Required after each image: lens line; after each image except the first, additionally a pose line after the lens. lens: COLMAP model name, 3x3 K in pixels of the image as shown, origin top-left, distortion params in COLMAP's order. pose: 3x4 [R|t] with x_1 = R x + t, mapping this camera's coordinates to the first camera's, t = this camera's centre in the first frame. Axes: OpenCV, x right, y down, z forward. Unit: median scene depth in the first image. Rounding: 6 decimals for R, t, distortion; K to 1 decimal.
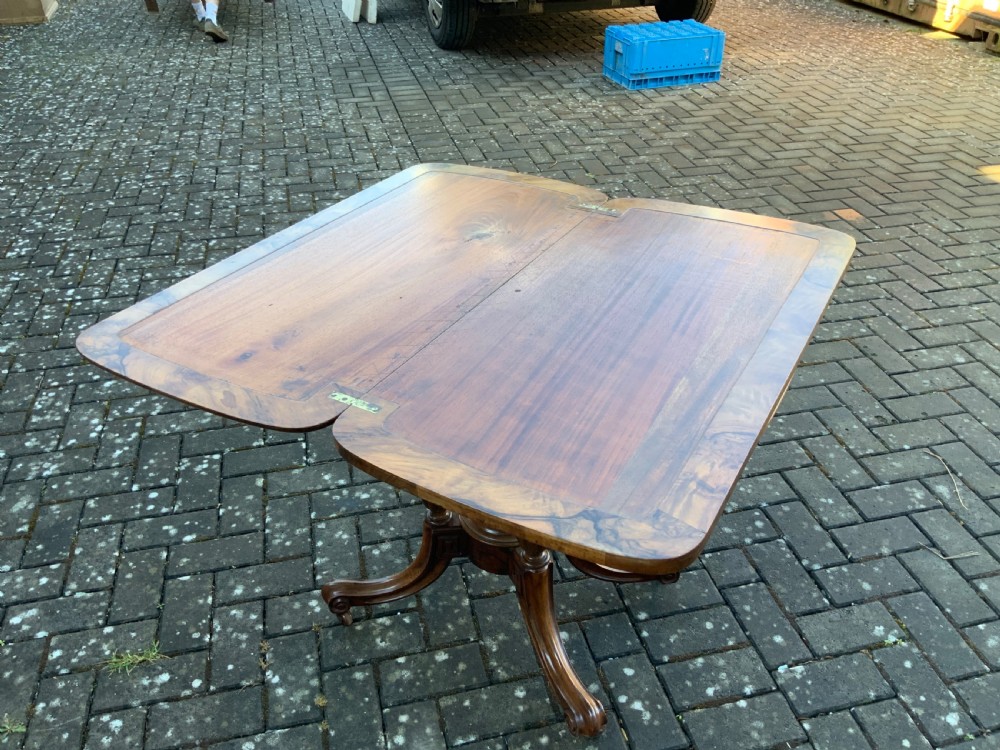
lens RADIAL K [[822.9, 0, 502.2], [0, 822.9, 370.2], [0, 0, 1]] dist [0.089412, -0.182019]
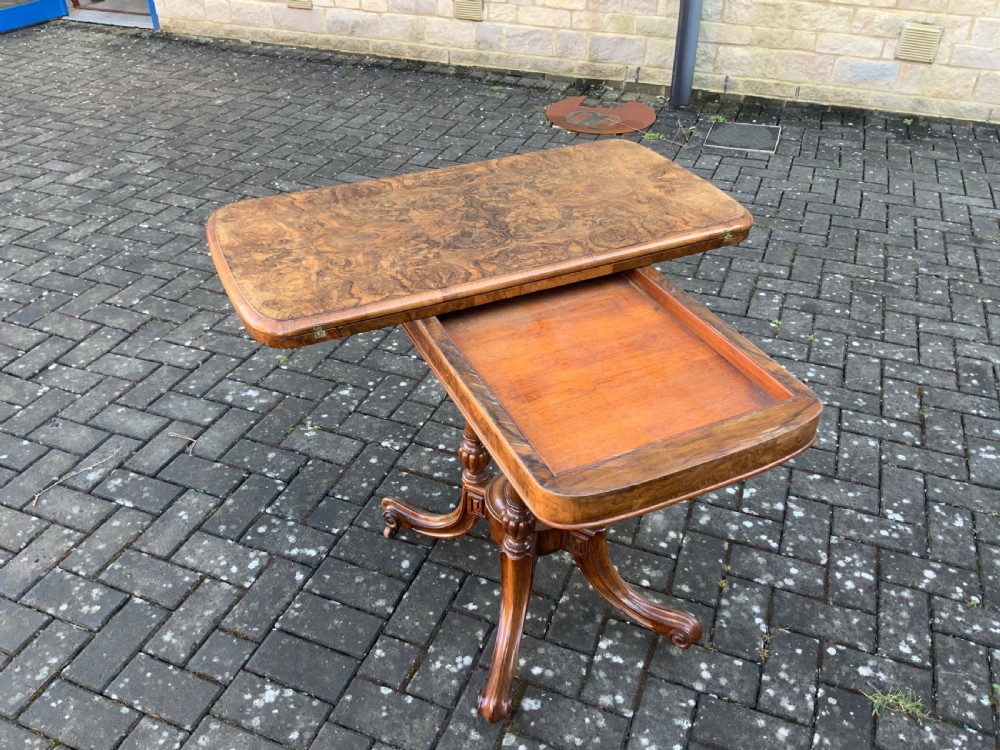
lens RADIAL K [[822.9, 0, 500.8], [0, 822.9, 367.8], [0, 0, 1]] dist [0.089412, -0.182019]
pose [[-0.820404, -0.328531, 0.467980, -0.330109], [0.307600, 0.436345, 0.845568, -0.659631], [-0.481996, 0.837658, -0.256923, 0.970090]]
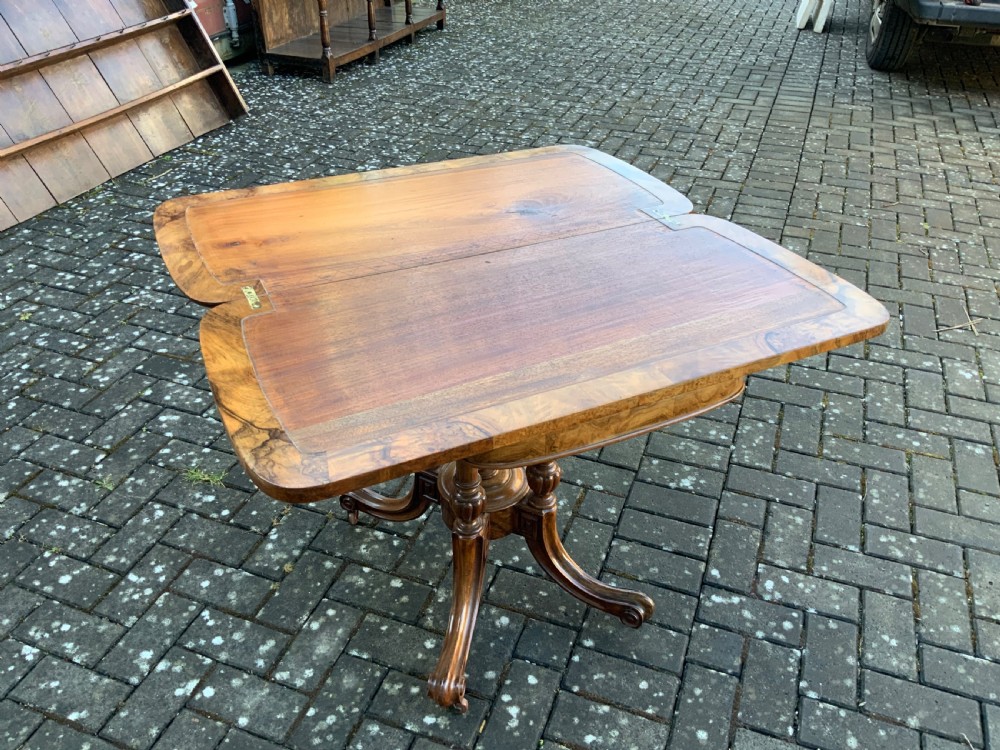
lens RADIAL K [[822.9, 0, 502.7], [0, 822.9, 371.4], [0, 0, 1]] dist [0.089412, -0.182019]
pose [[0.828499, 0.321960, -0.458184, 0.381279], [-0.321568, 0.943378, 0.081433, -0.040133], [0.458459, 0.079870, 0.885119, 0.076203]]
